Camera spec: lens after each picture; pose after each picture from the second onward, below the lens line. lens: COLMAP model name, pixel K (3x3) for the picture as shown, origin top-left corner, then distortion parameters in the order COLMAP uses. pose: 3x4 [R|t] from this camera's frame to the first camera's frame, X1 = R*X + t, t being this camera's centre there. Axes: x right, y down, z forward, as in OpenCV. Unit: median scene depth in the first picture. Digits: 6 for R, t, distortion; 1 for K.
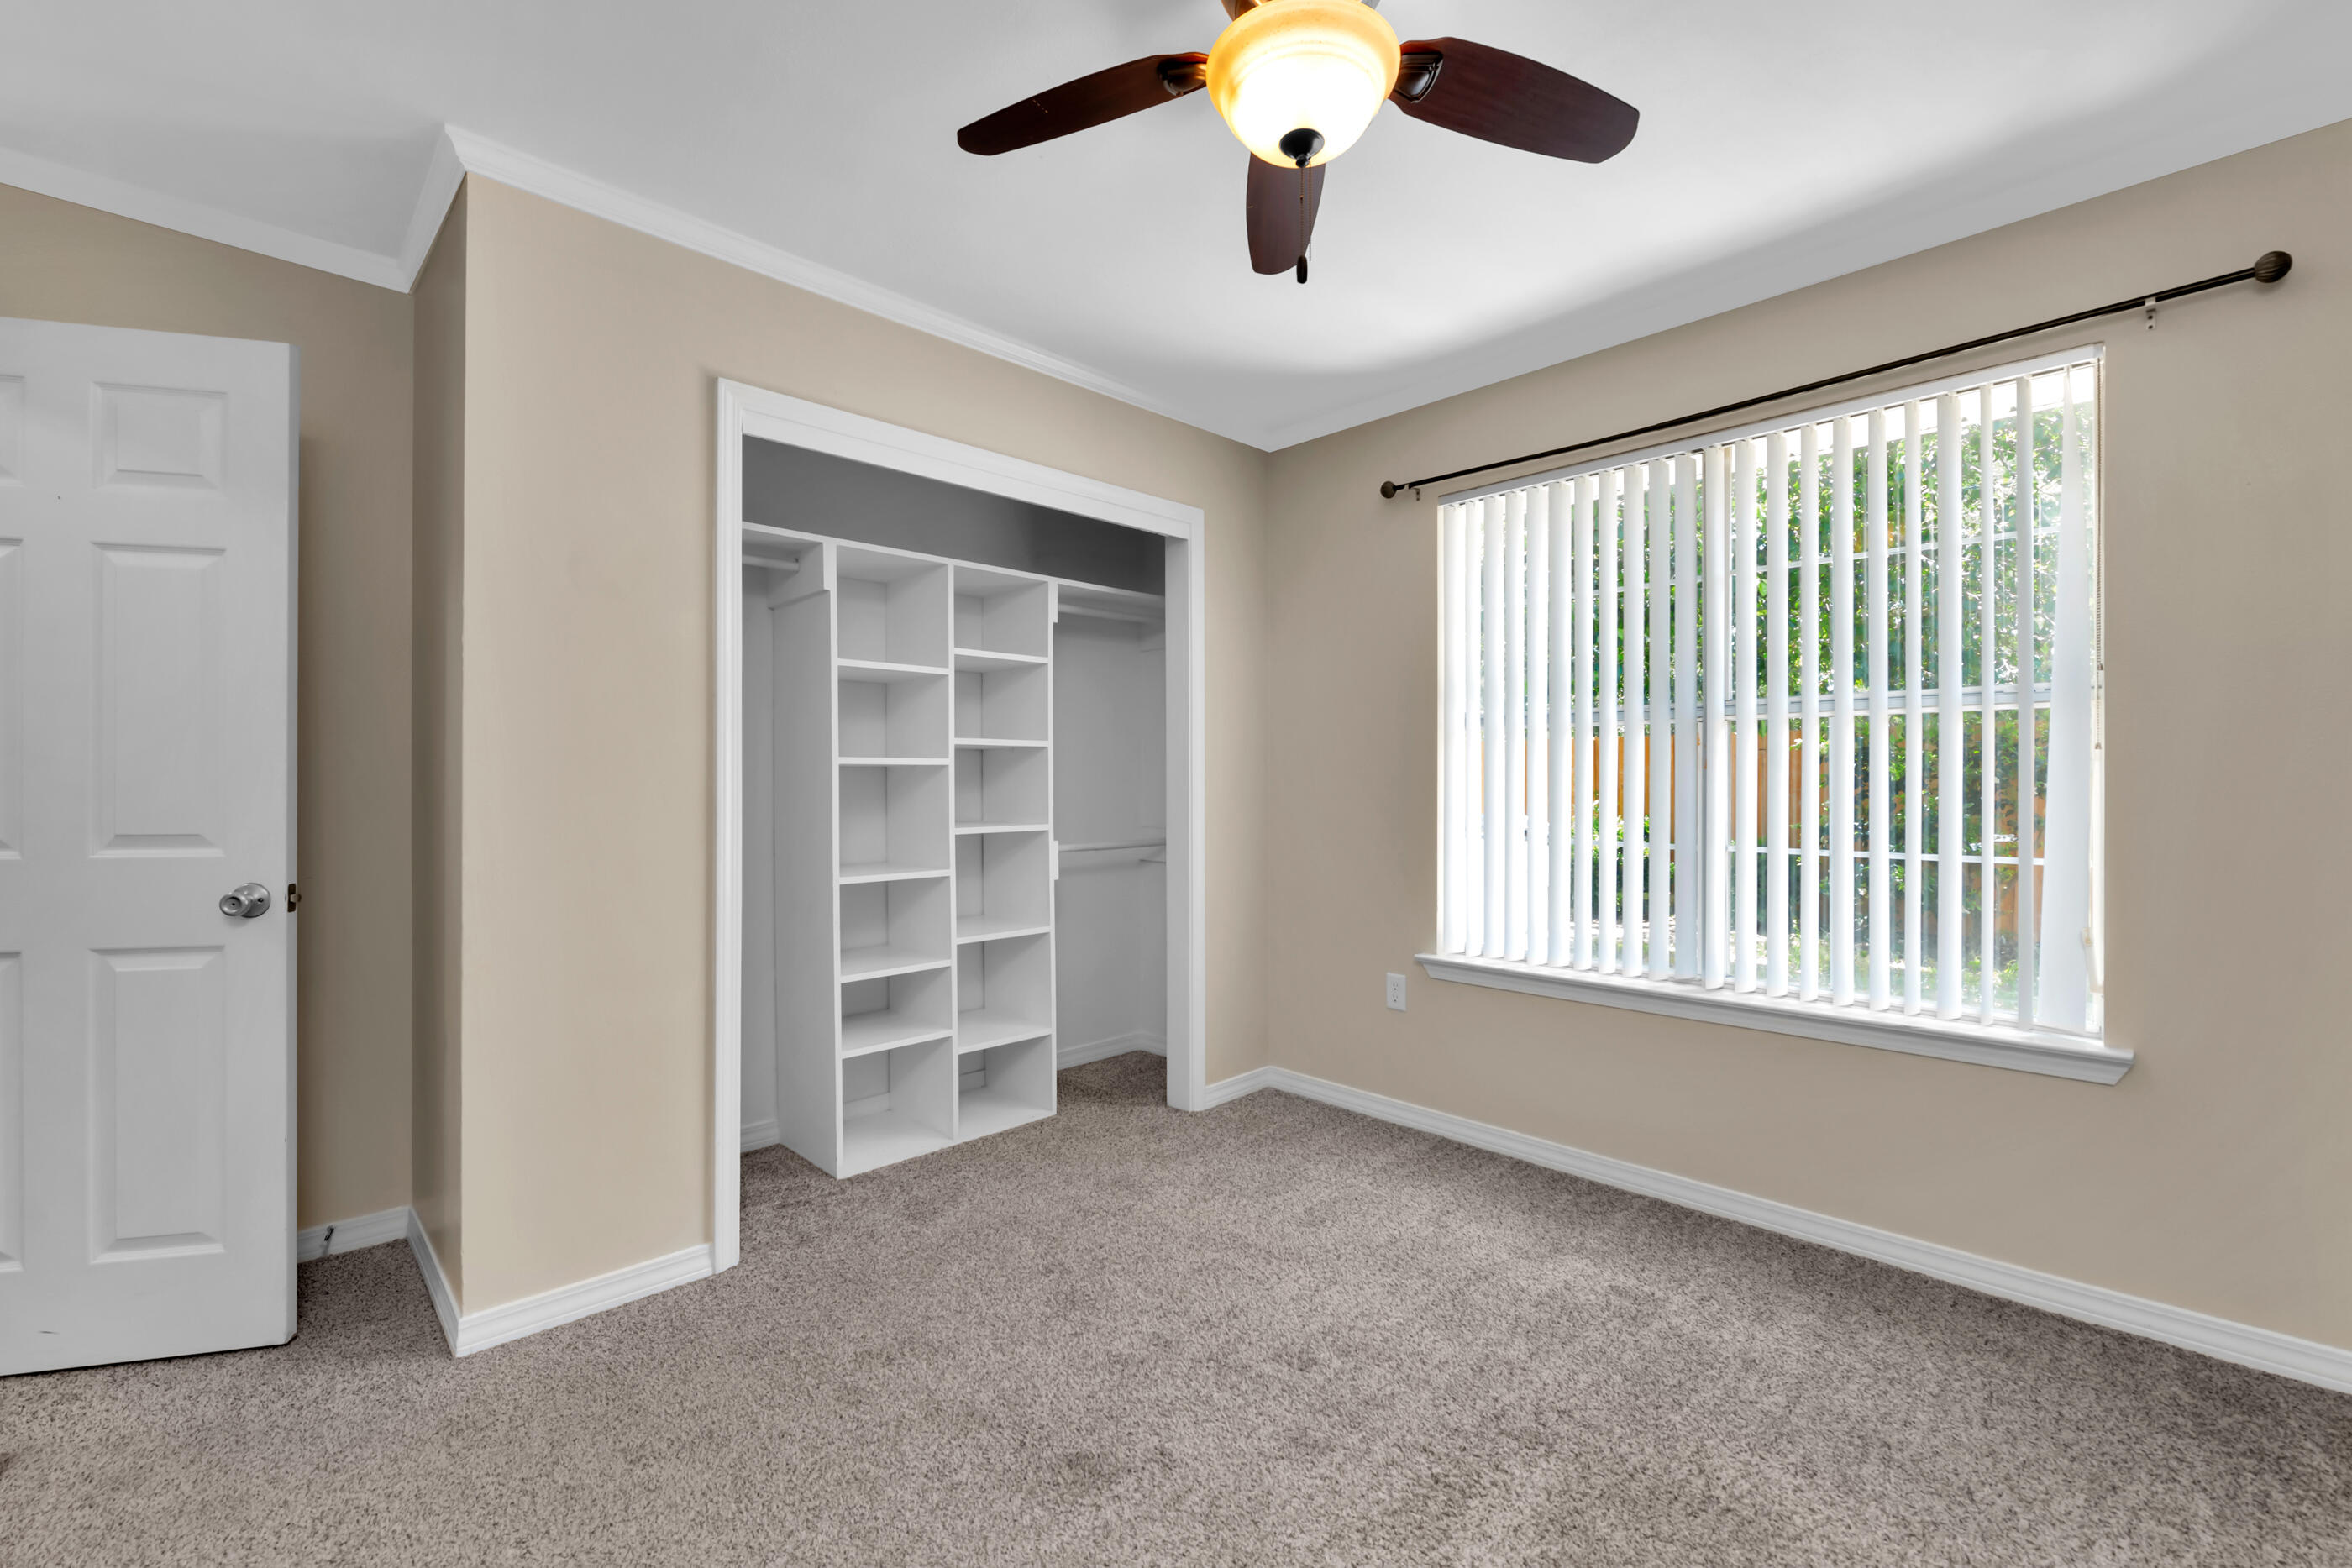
lens RADIAL K [[1000.7, 0, 1196.0], [0, 1000.7, 775.8], [0, 0, 1]] dist [0.012359, -0.000250]
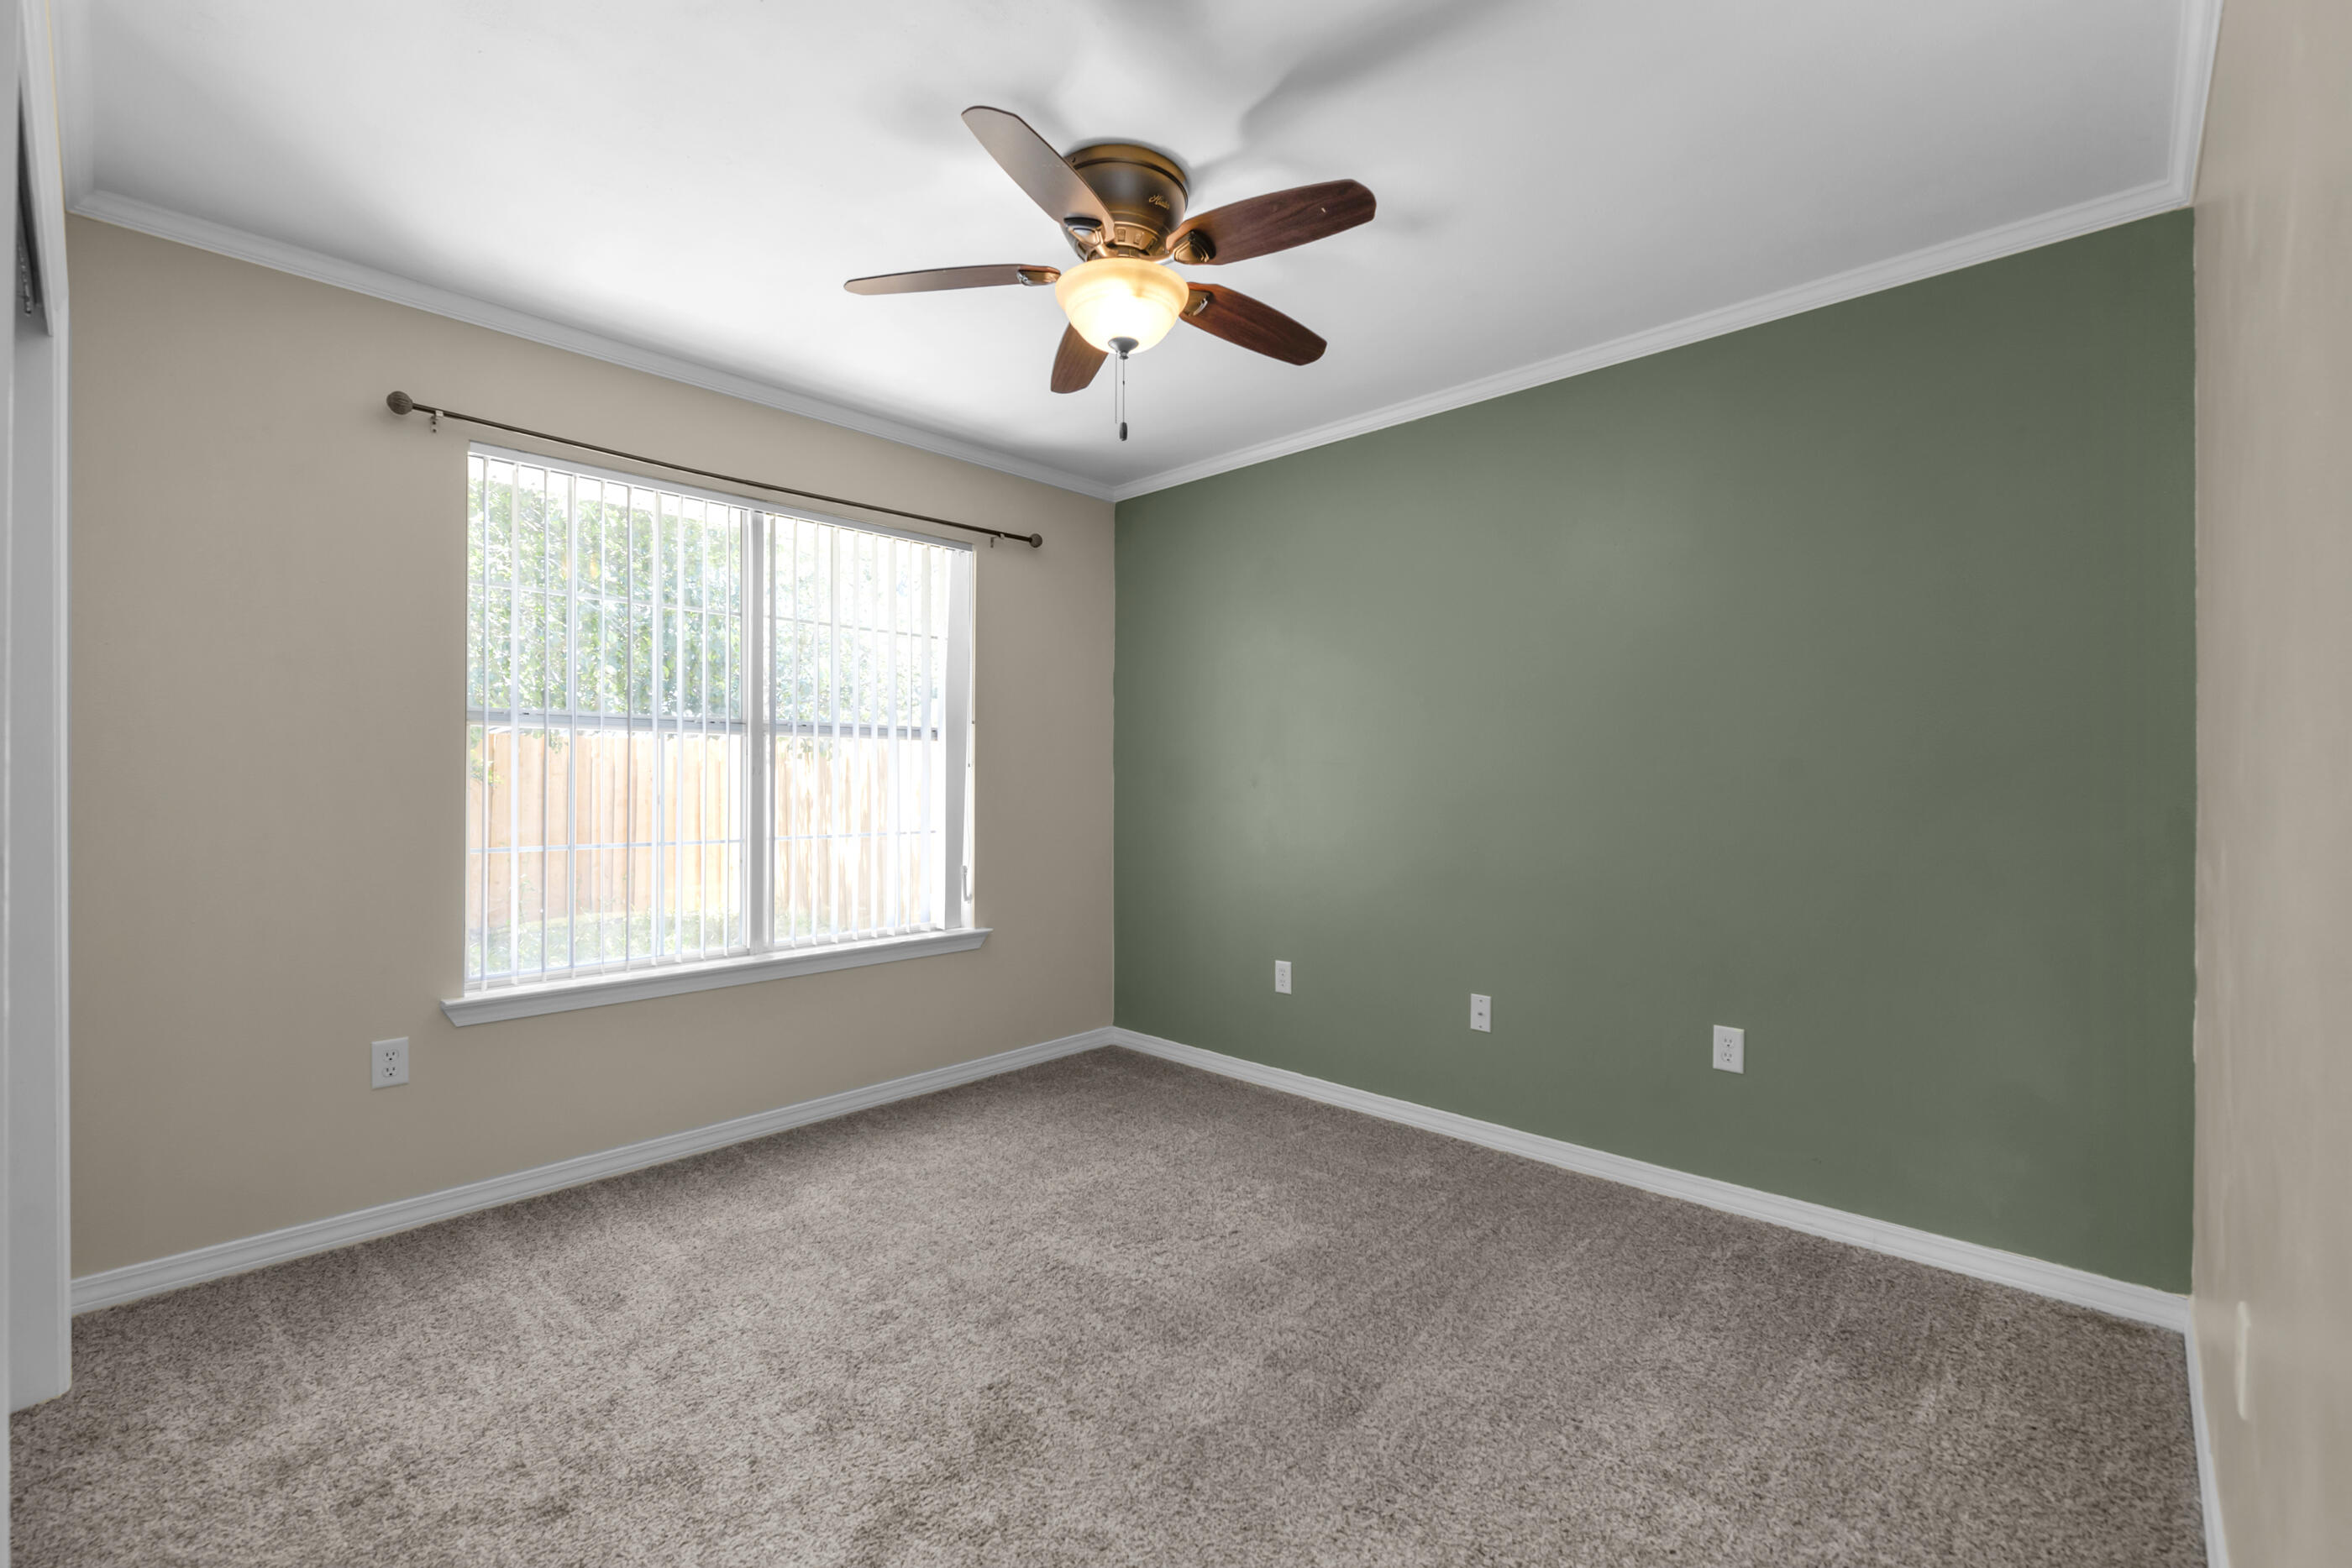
lens RADIAL K [[1000.7, 0, 1196.3], [0, 1000.7, 787.1], [0, 0, 1]] dist [0.012359, -0.000250]
pose [[-0.031481, -0.002368, 0.999502, -0.758634], [-0.001744, 0.999996, 0.002315, 0.004399], [-0.999503, -0.001670, -0.031485, 0.534124]]
